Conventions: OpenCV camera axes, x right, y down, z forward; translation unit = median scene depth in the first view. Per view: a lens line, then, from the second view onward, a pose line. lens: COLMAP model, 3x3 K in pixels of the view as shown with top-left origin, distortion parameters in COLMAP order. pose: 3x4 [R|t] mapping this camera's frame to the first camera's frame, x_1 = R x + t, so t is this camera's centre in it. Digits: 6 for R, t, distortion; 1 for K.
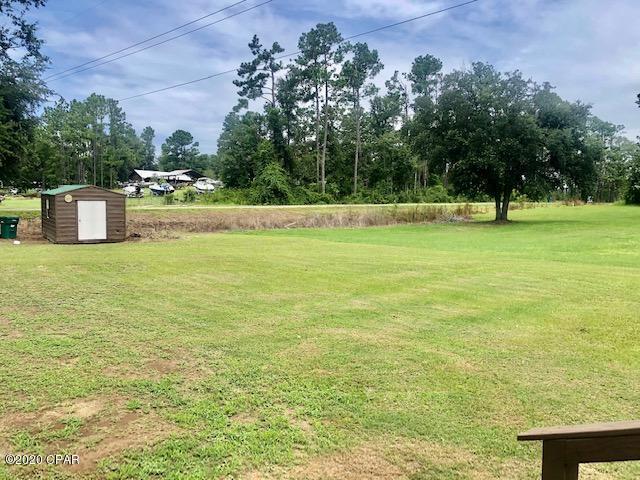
lens RADIAL K [[529.3, 0, 320.0], [0, 529.3, 240.0], [0, 0, 1]] dist [-0.129841, 0.227356]
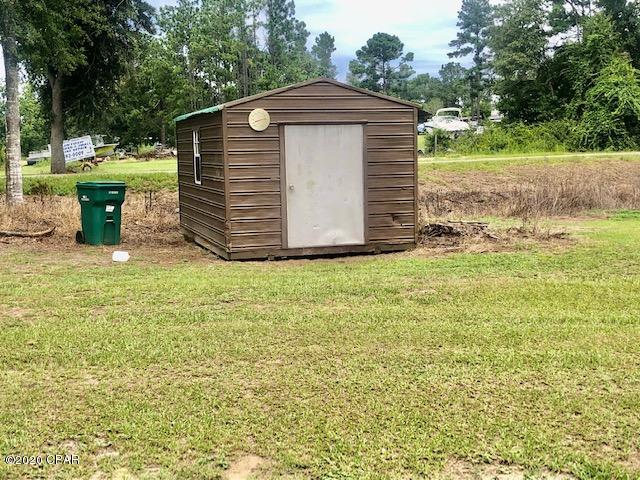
lens RADIAL K [[897.8, 0, 320.0], [0, 897.8, 240.0], [0, 0, 1]] dist [0.188076, -0.013532]
pose [[0.949709, -0.011813, -0.312910, -0.087075], [0.016806, 0.999771, 0.013265, -0.003861], [0.312682, -0.017856, 0.949690, 0.152213]]
